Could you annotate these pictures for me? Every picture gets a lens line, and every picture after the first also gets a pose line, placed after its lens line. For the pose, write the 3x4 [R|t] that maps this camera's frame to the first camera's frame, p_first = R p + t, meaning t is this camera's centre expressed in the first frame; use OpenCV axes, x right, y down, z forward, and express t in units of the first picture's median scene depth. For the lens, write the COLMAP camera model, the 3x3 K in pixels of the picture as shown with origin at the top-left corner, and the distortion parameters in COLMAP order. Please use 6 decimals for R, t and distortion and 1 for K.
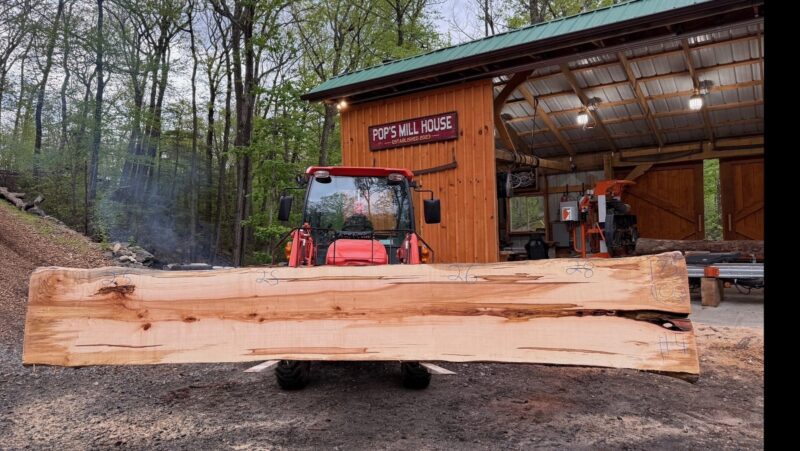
lens RADIAL K [[593.0, 0, 354.3], [0, 593.0, 220.3], [0, 0, 1]] dist [0.095663, -0.107747]
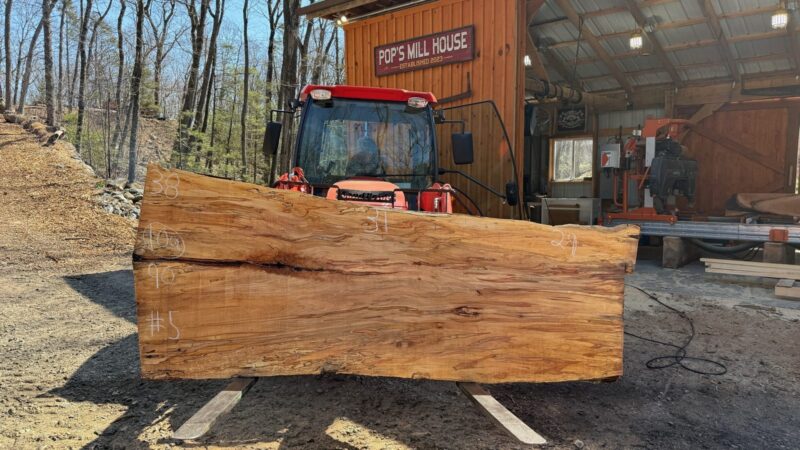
lens RADIAL K [[594.3, 0, 394.0], [0, 594.3, 228.2], [0, 0, 1]] dist [0.026555, -0.007435]
pose [[0.997764, 0.032927, -0.058168, 0.102910], [-0.026769, 0.994254, 0.103646, 0.006111], [0.061247, -0.101857, 0.992912, 0.144764]]
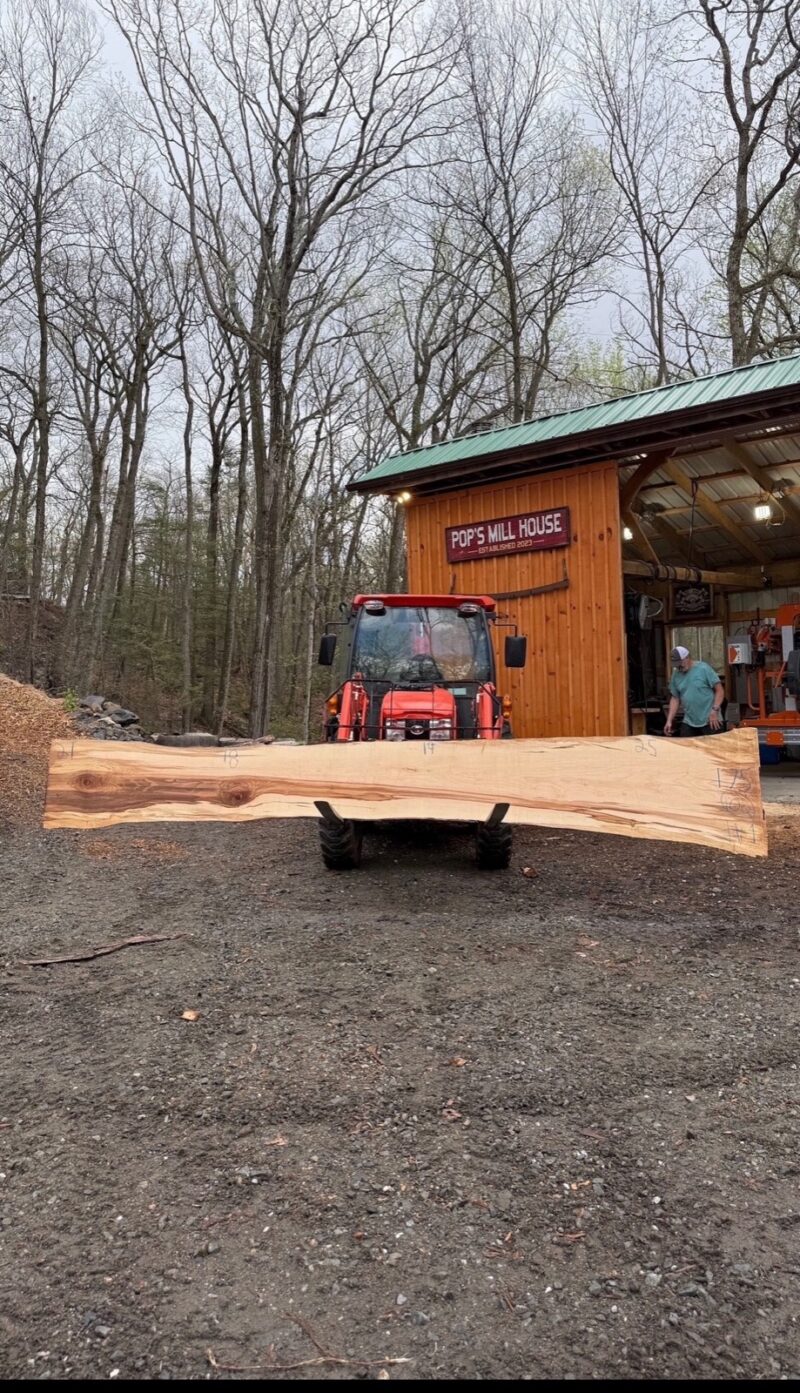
lens RADIAL K [[1048.3, 0, 386.0], [0, 1048.3, 660.2], [0, 0, 1]] dist [0.089436, -0.051642]
pose [[0.997371, -0.005075, -0.072290, 0.040477], [0.004865, 0.999983, -0.003088, -0.000792], [0.072304, 0.002728, 0.997379, -0.208118]]
